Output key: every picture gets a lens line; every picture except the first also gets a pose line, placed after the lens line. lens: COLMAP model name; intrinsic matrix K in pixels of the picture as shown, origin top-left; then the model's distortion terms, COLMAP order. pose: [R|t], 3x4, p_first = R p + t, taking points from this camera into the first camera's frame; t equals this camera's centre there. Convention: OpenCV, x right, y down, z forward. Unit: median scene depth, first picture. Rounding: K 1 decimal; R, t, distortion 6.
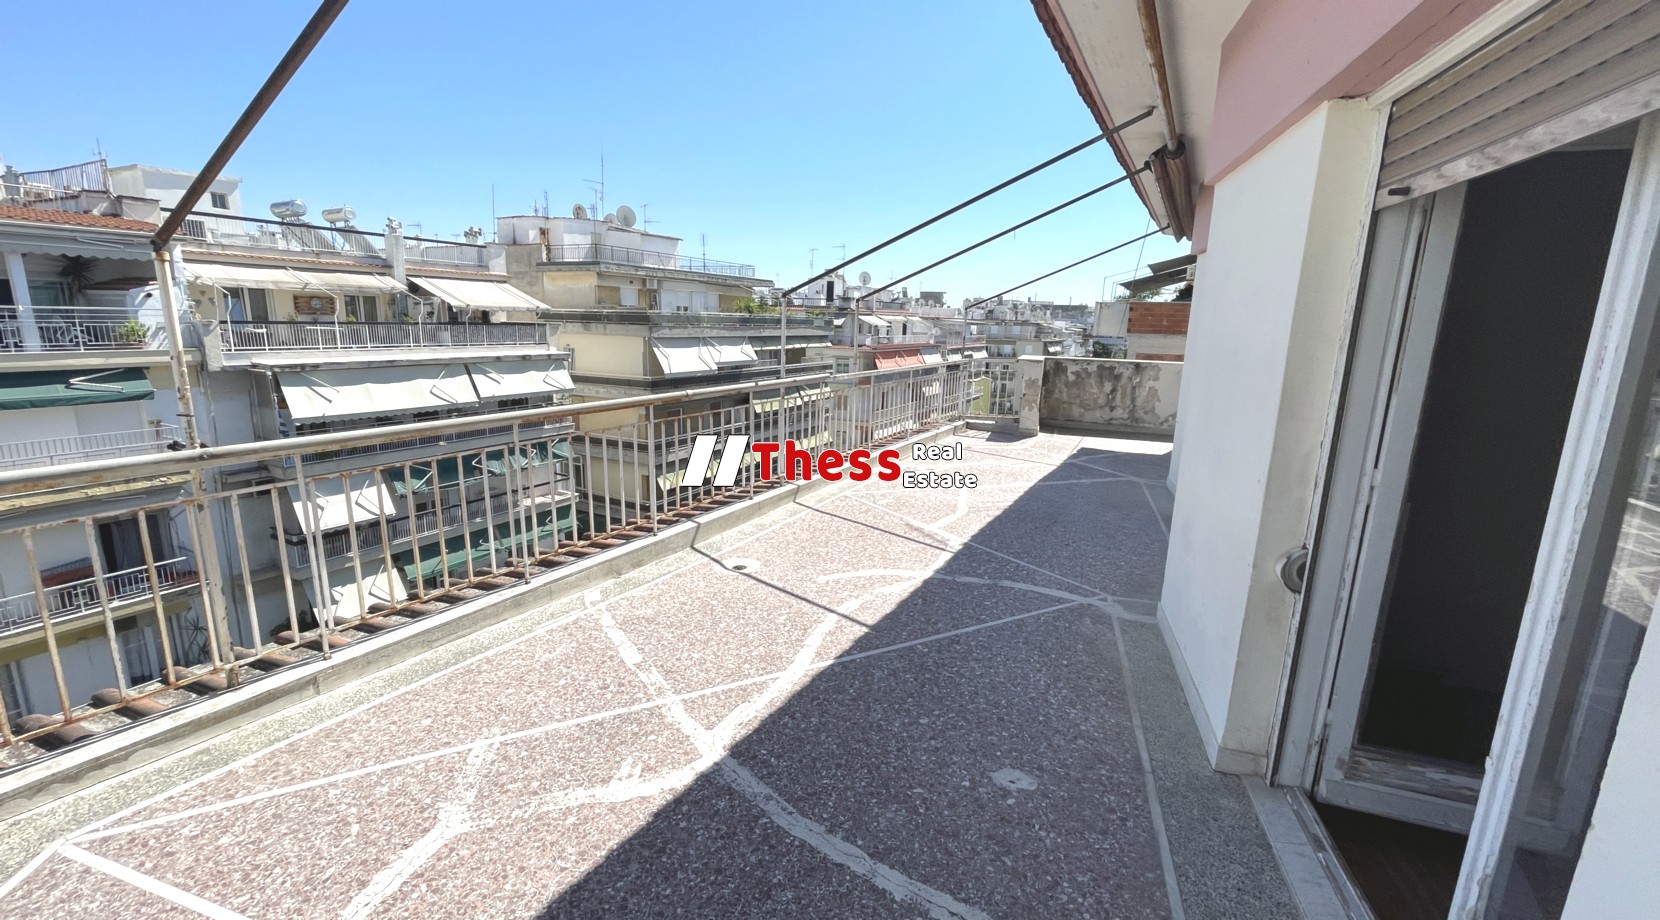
lens RADIAL K [[673.7, 0, 826.8], [0, 673.7, 456.0], [0, 0, 1]] dist [-0.002303, 0.001344]
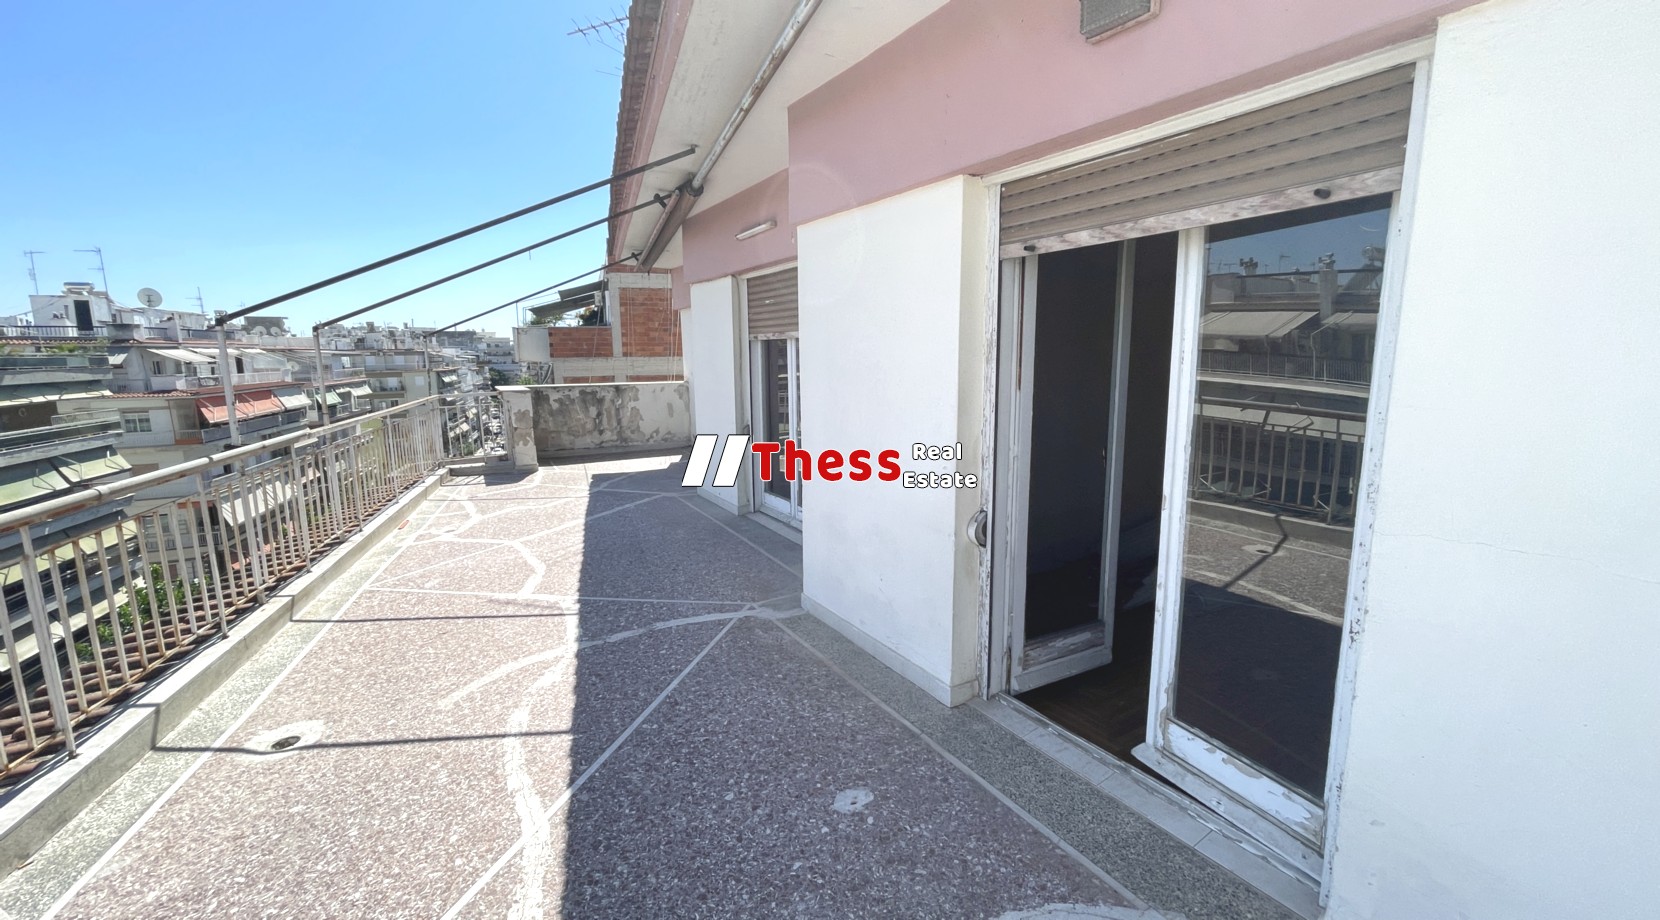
lens RADIAL K [[673.7, 0, 838.3], [0, 673.7, 455.3], [0, 0, 1]] dist [-0.002303, 0.001344]
pose [[0.661035, -0.148871, 0.735439, -0.092461], [0.175631, 0.983592, 0.041241, -0.016282], [-0.729511, 0.101904, 0.676335, 0.066008]]
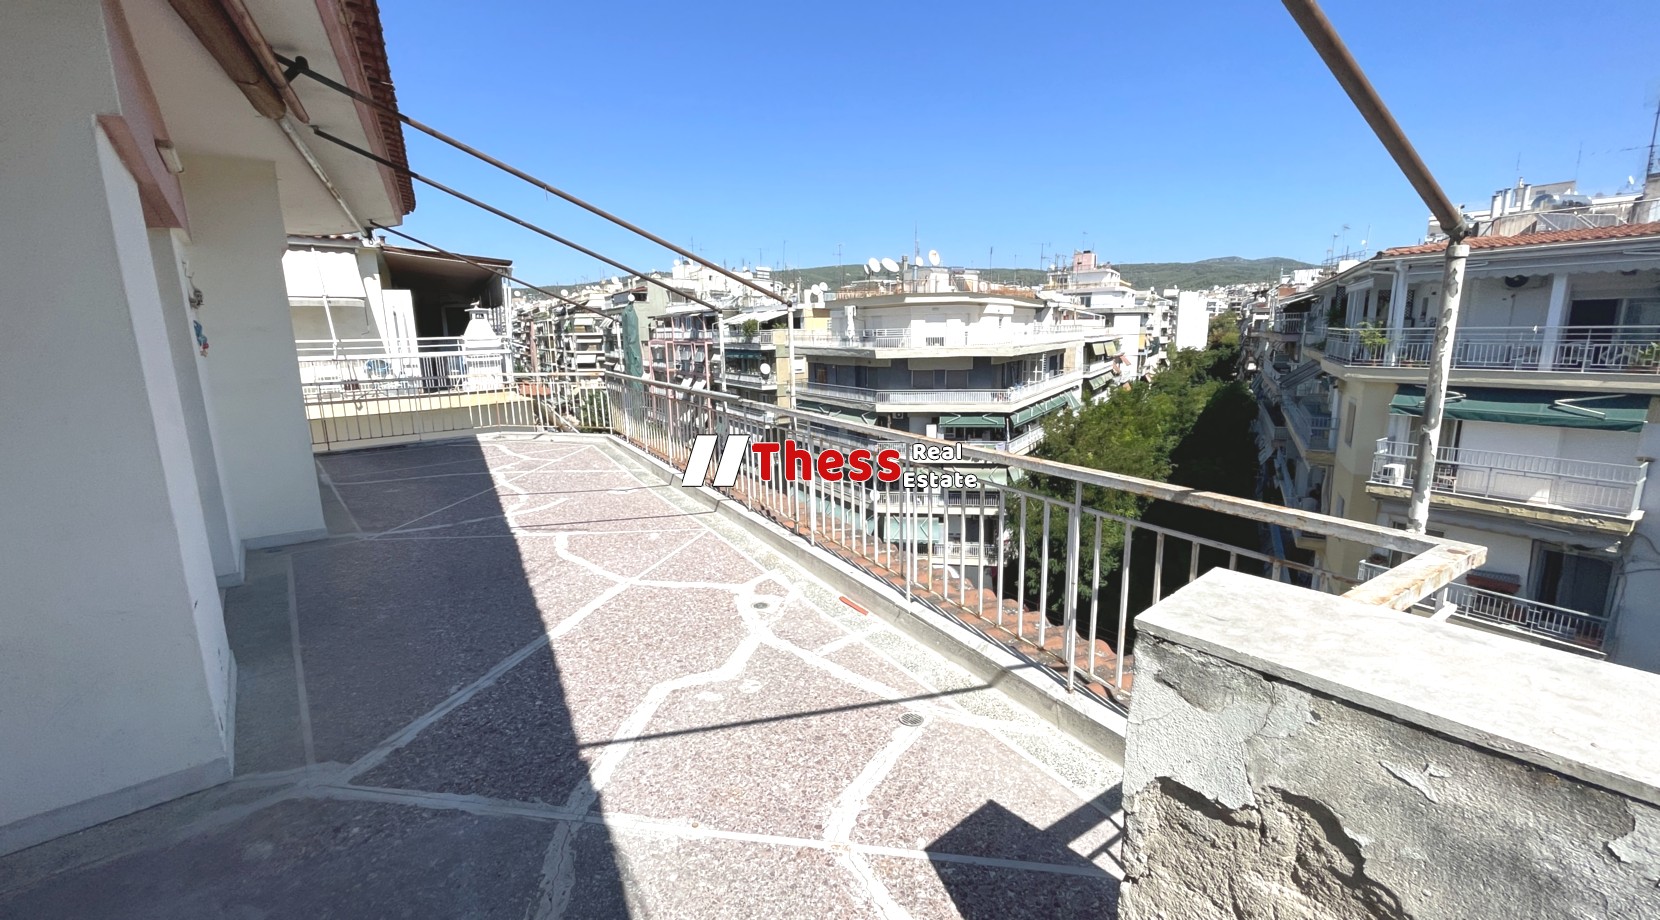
lens RADIAL K [[673.7, 0, 831.1], [0, 673.7, 456.9], [0, 0, 1]] dist [-0.002303, 0.001344]
pose [[-0.519203, 0.139049, -0.843263, 0.416059], [-0.165123, 0.951765, 0.258608, -0.179066], [0.838548, 0.273512, -0.471199, 0.940160]]
